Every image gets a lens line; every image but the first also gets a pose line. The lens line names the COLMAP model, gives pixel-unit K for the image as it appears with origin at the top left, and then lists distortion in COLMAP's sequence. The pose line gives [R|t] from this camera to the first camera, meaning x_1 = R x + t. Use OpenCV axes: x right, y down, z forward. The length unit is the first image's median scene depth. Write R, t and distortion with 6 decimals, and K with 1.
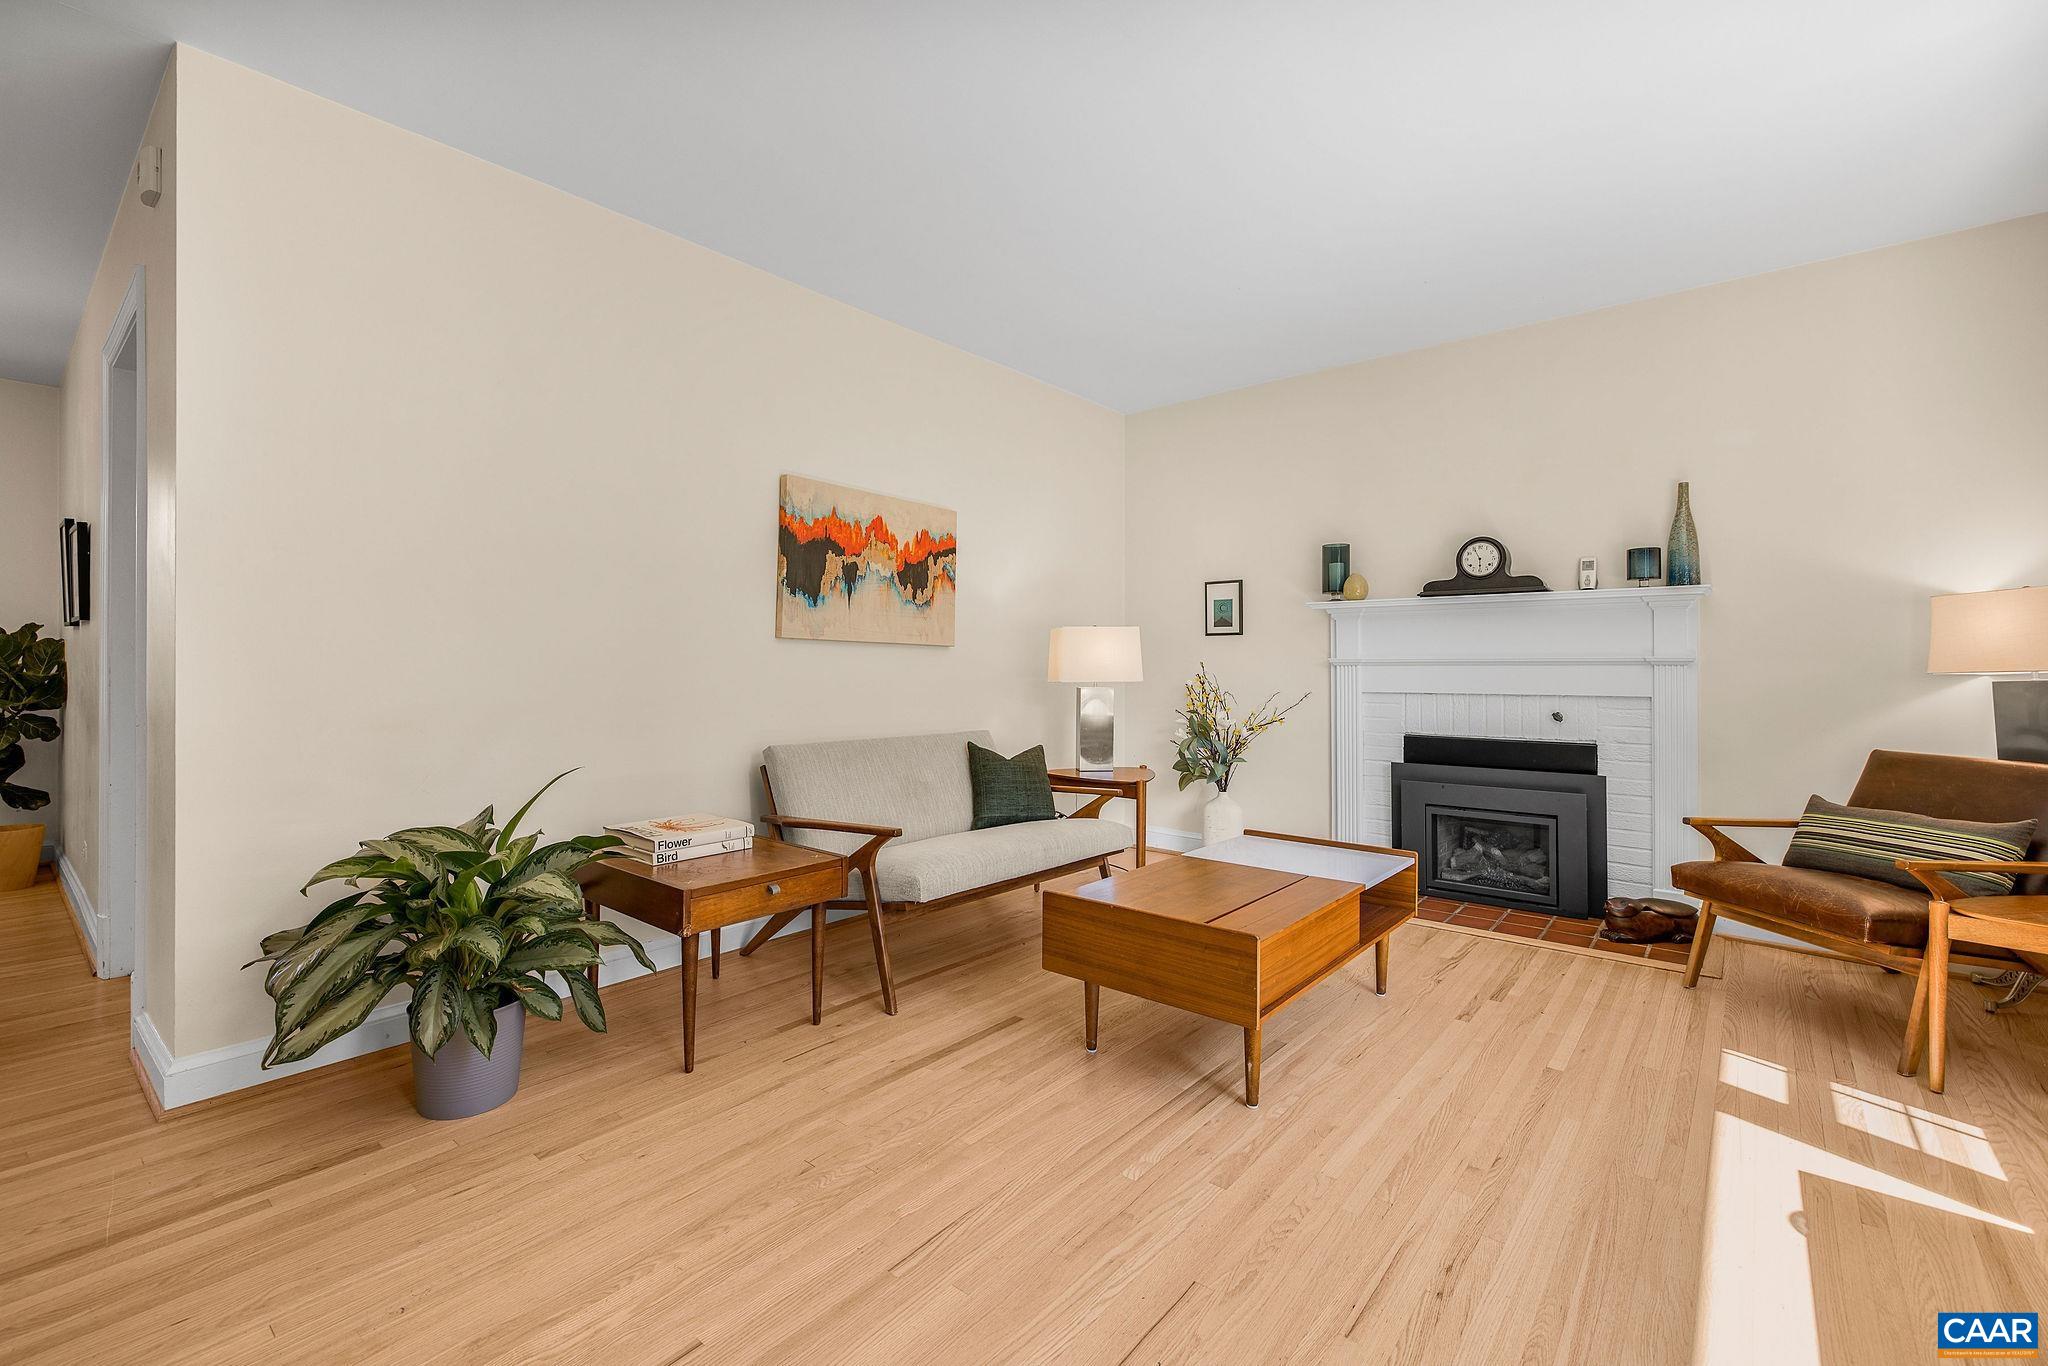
lens RADIAL K [[878.9, 0, 1009.5], [0, 878.9, 657.3], [0, 0, 1]] dist [0.000555, 0.001123]
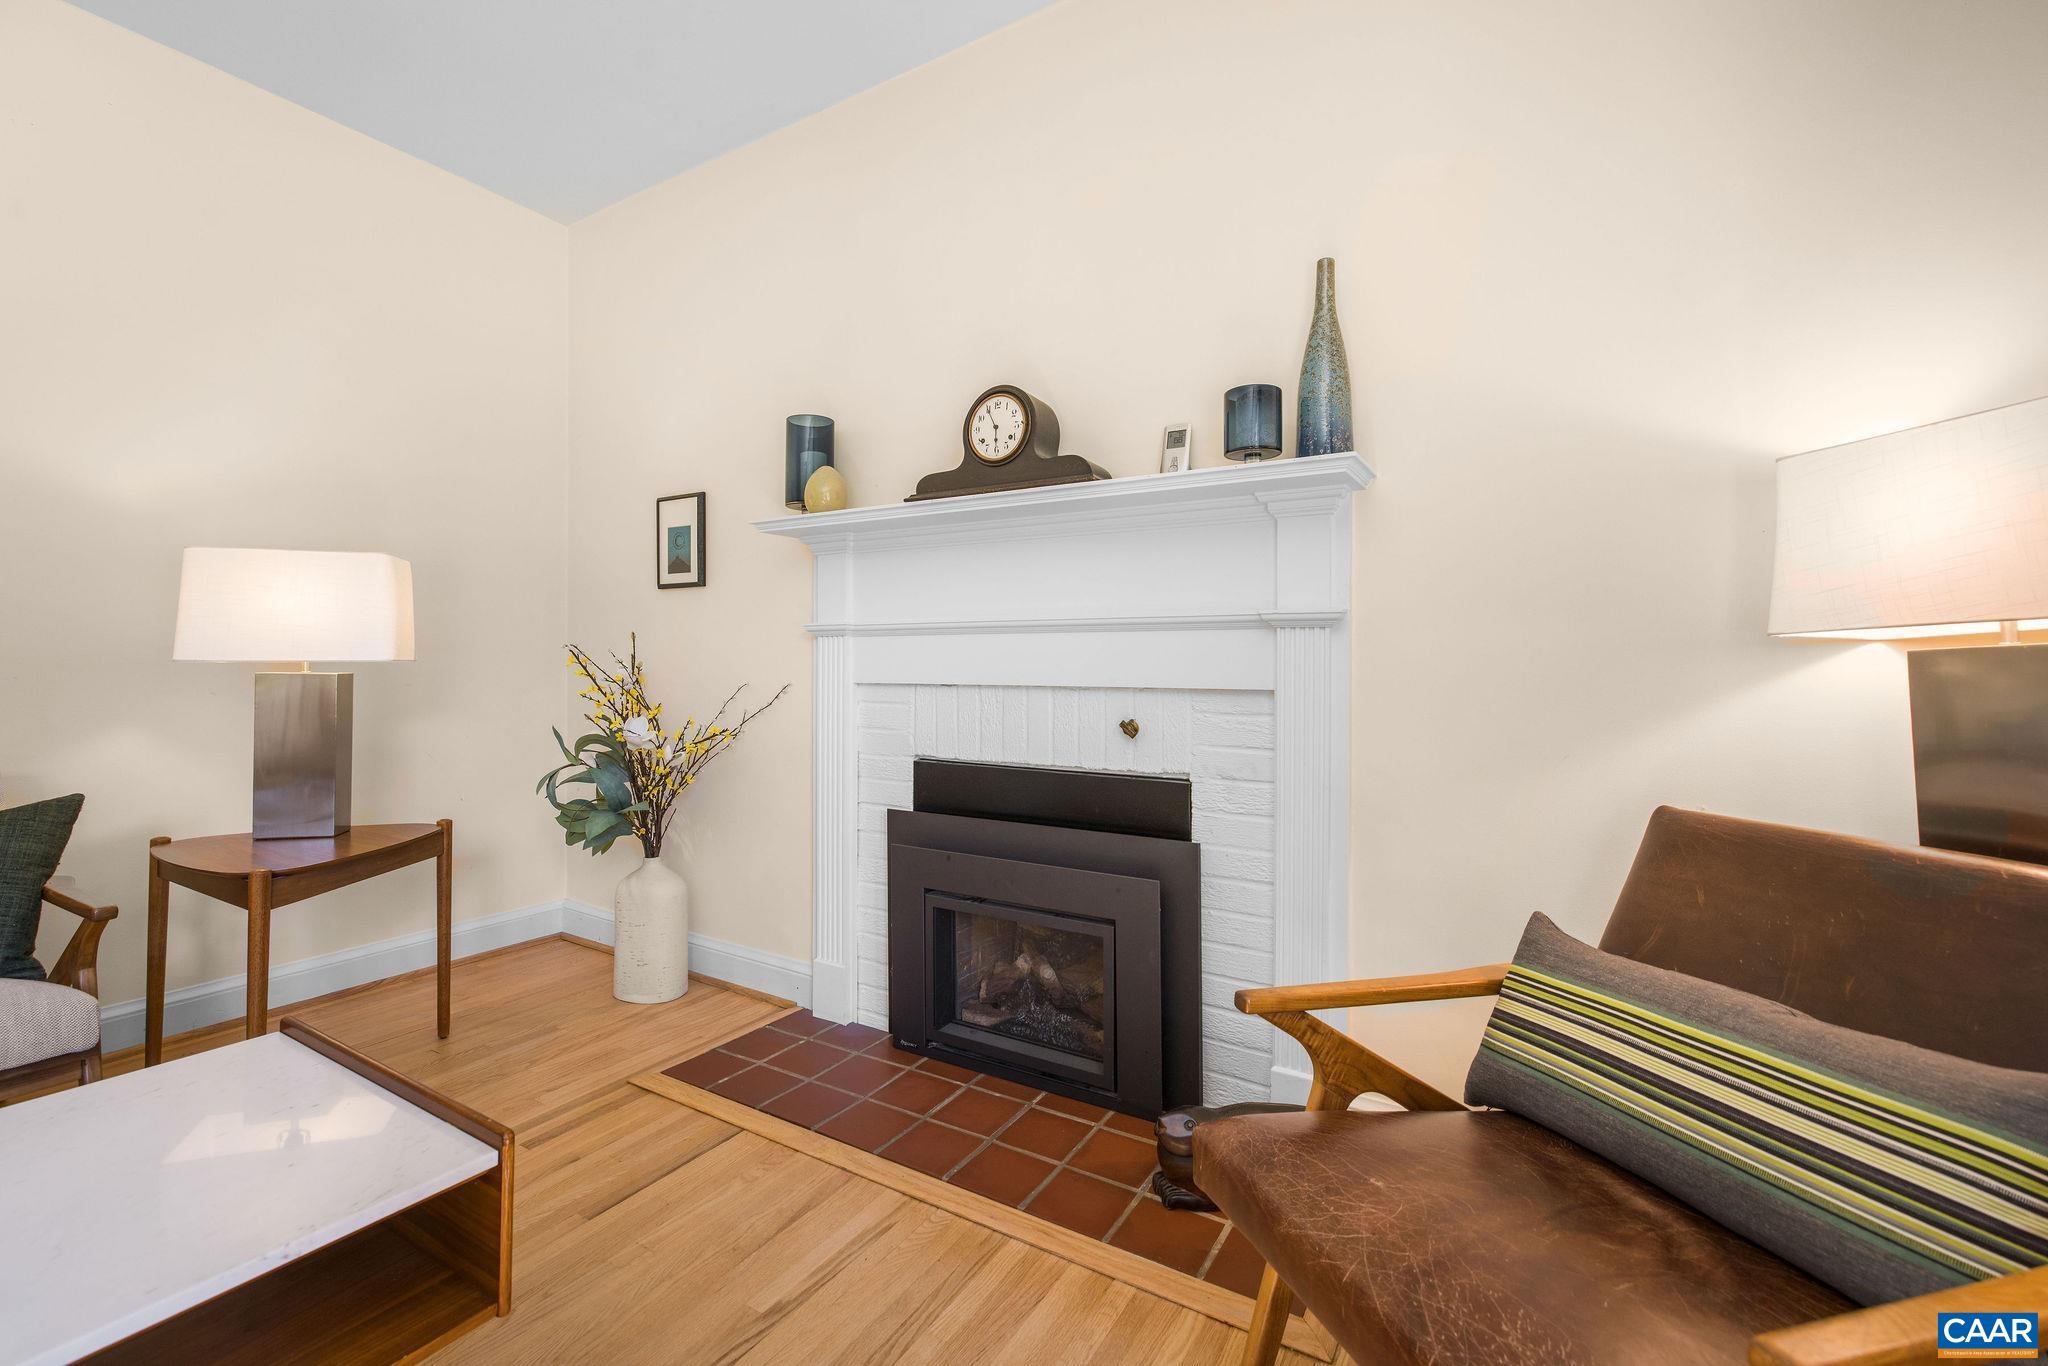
lens RADIAL K [[878.9, 0, 1008.2], [0, 878.9, 663.6], [0, 0, 1]] dist [0.000555, 0.001123]
pose [[0.988571, 0.004199, 0.150696, 0.501516], [-0.005686, 0.999939, 0.009435, 0.025763], [-0.150647, -0.010184, 0.988535, 0.519480]]
